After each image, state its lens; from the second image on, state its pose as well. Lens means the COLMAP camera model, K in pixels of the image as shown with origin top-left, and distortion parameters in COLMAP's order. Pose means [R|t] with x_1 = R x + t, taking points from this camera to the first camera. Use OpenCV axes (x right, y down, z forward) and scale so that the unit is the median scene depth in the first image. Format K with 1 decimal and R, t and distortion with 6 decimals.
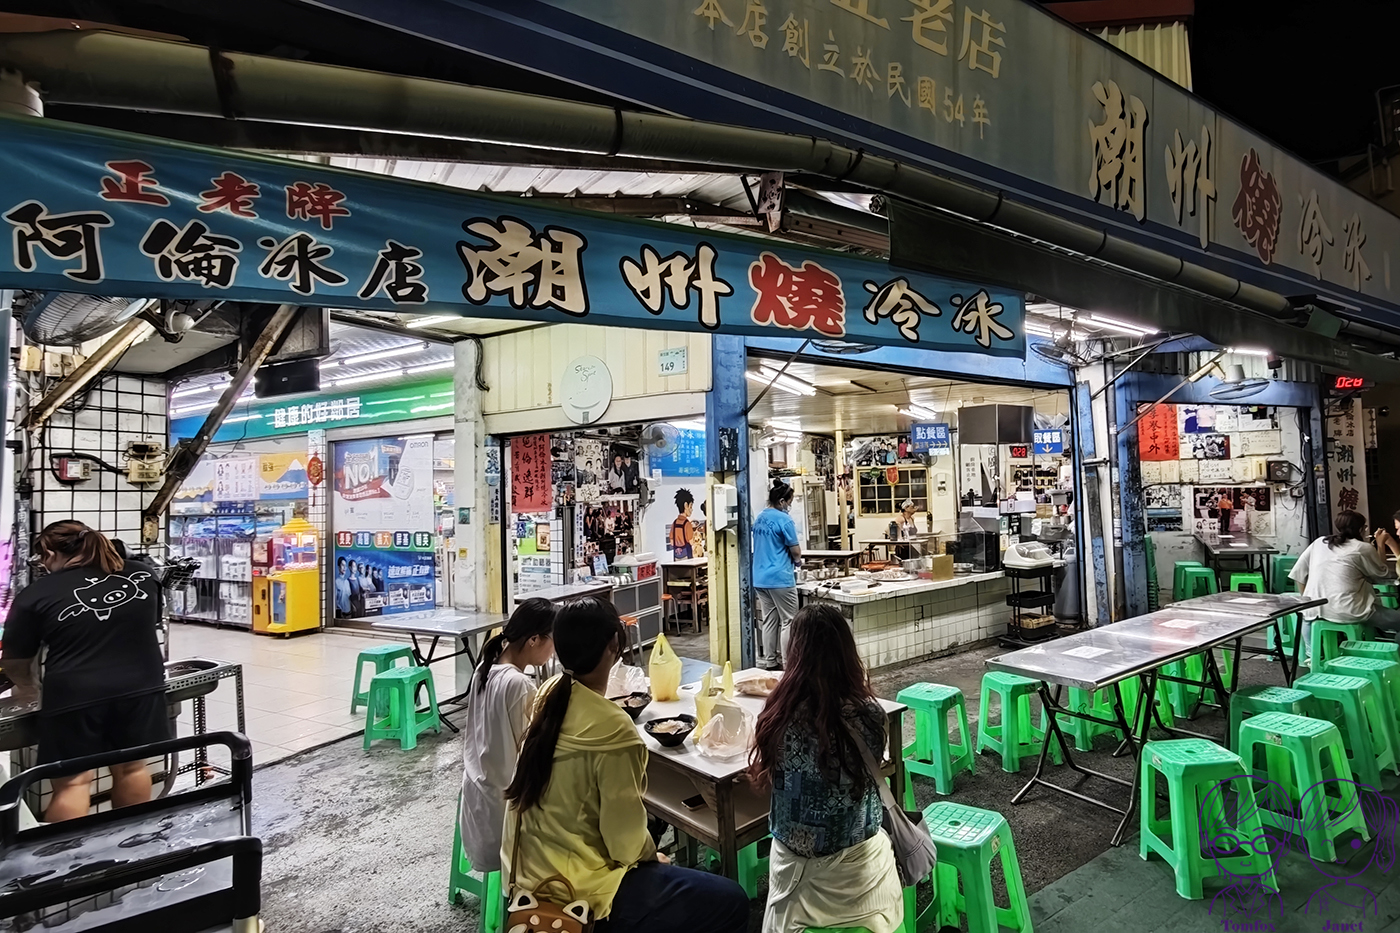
lens RADIAL K [[621.2, 0, 697.8], [0, 621.2, 464.5], [0, 0, 1]] dist [-0.002371, -0.000043]
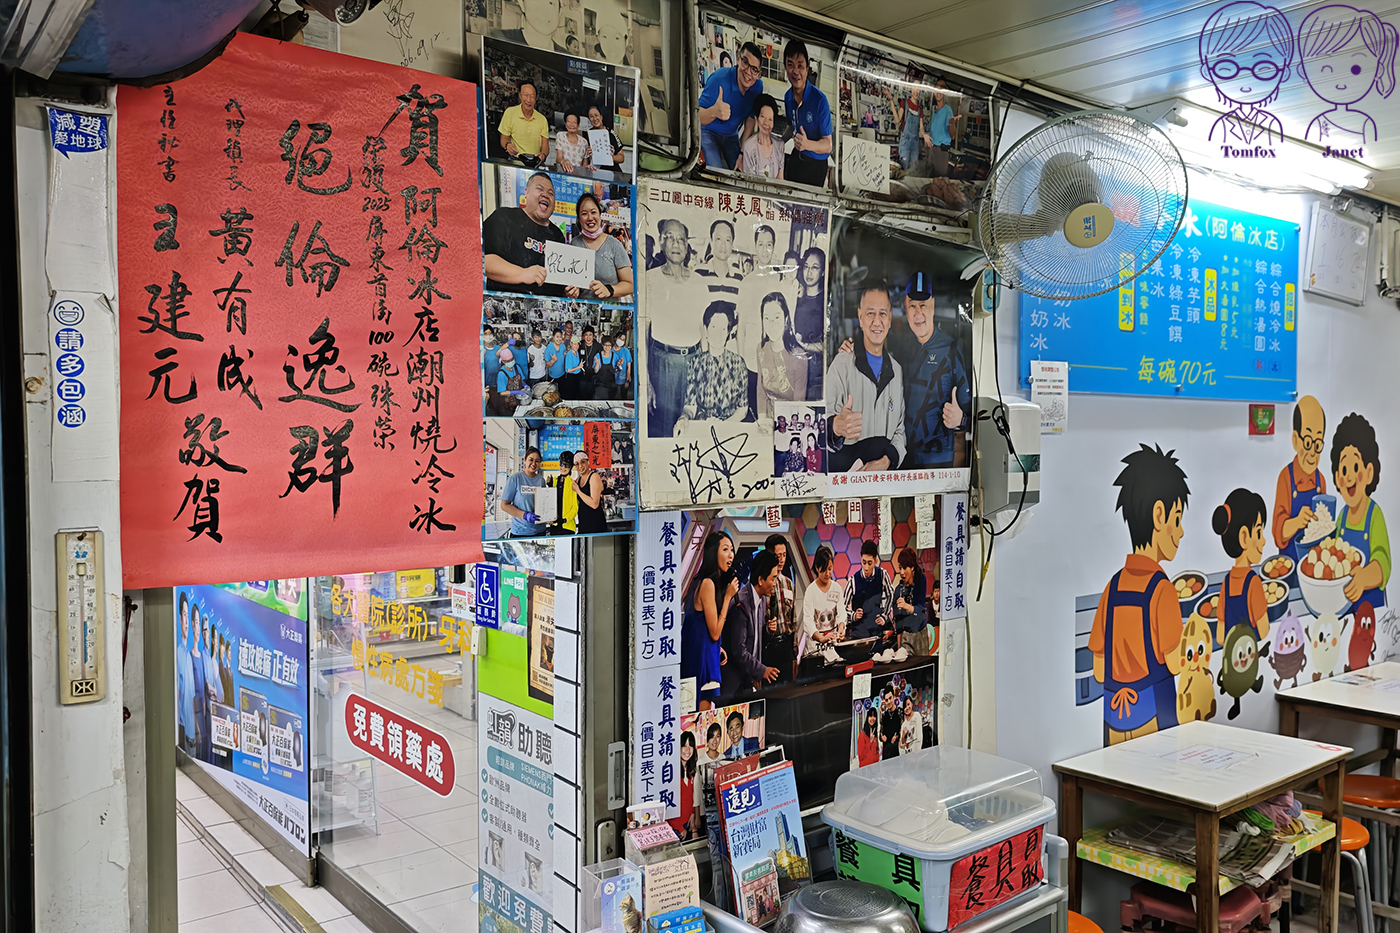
lens RADIAL K [[1103.5, 0, 704.6], [0, 1103.5, 468.3], [0, 0, 1]] dist [-0.004697, -0.009203]
pose [[0.950704, 0.038345, -0.307721, -0.058846], [-0.014208, 0.996670, 0.080299, 0.016234], [0.309775, -0.071968, 0.948082, 0.557873]]
